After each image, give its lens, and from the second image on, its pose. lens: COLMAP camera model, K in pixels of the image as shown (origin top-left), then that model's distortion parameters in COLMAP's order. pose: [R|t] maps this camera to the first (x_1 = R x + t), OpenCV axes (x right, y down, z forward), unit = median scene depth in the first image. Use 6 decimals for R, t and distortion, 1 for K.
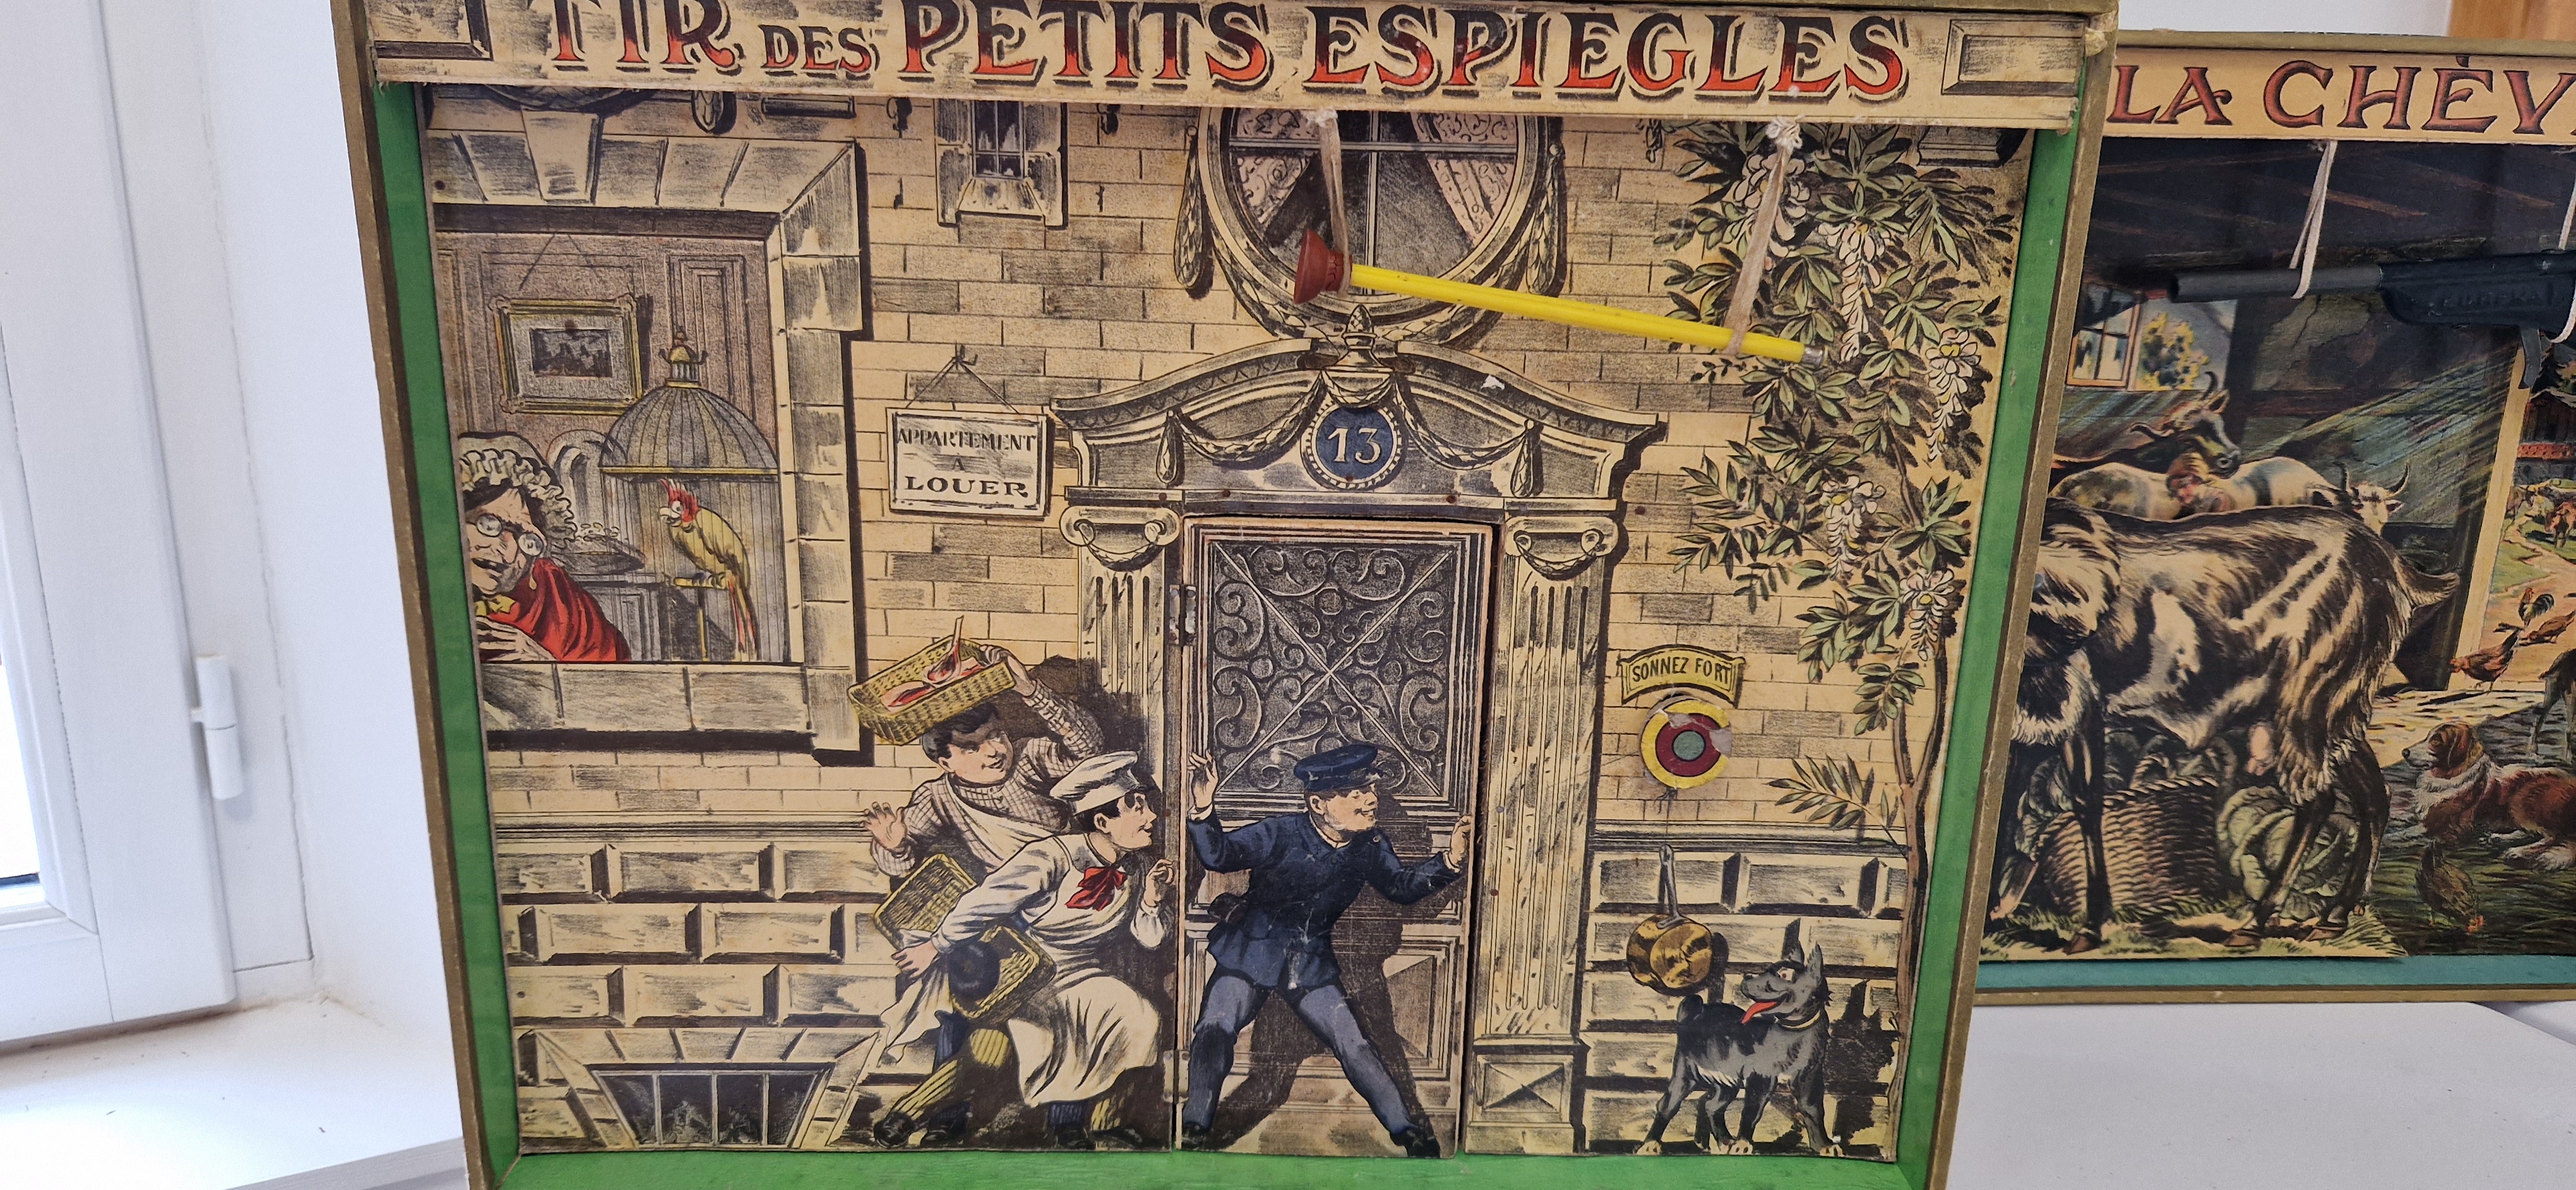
lens RADIAL K [[1612.8, 0, 1288.0], [0, 1612.8, 595.0], [0, 0, 1]] dist [-0.000531, -0.021188]
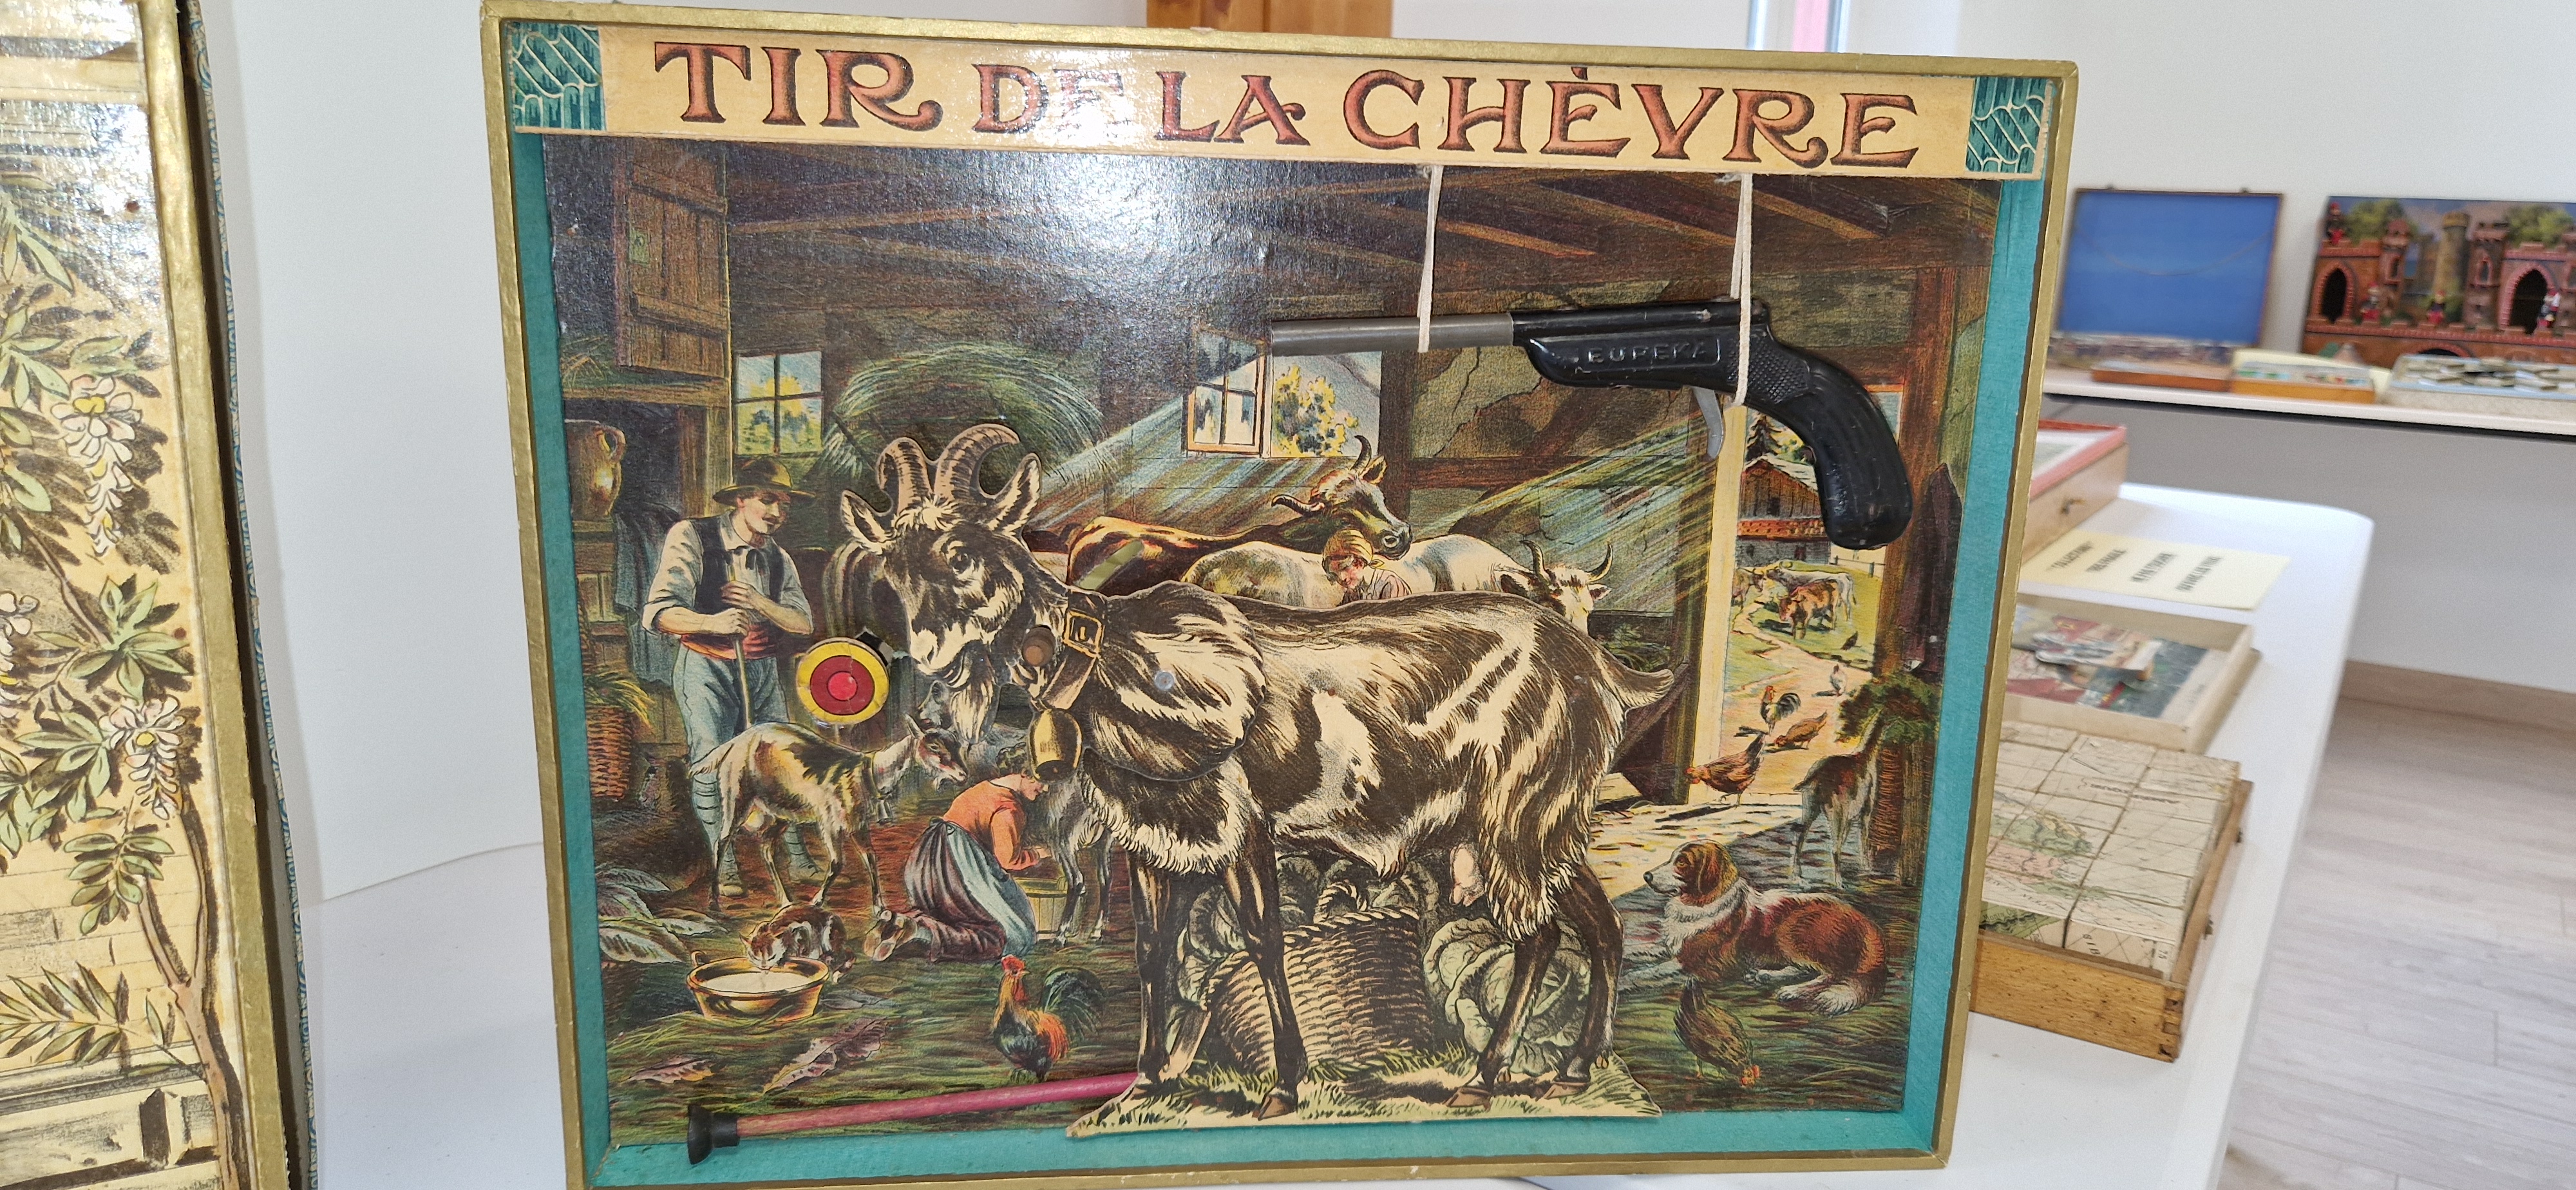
lens RADIAL K [[1670.3, 0, 1288.0], [0, 1670.3, 595.0], [0, 0, 1]] dist [0.037956, -0.112773]
pose [[0.997609, 0.000563, 0.069104, 0.458190], [0.002140, 0.999236, -0.039023, -0.018873], [-0.069073, 0.039078, 0.996846, 0.115588]]
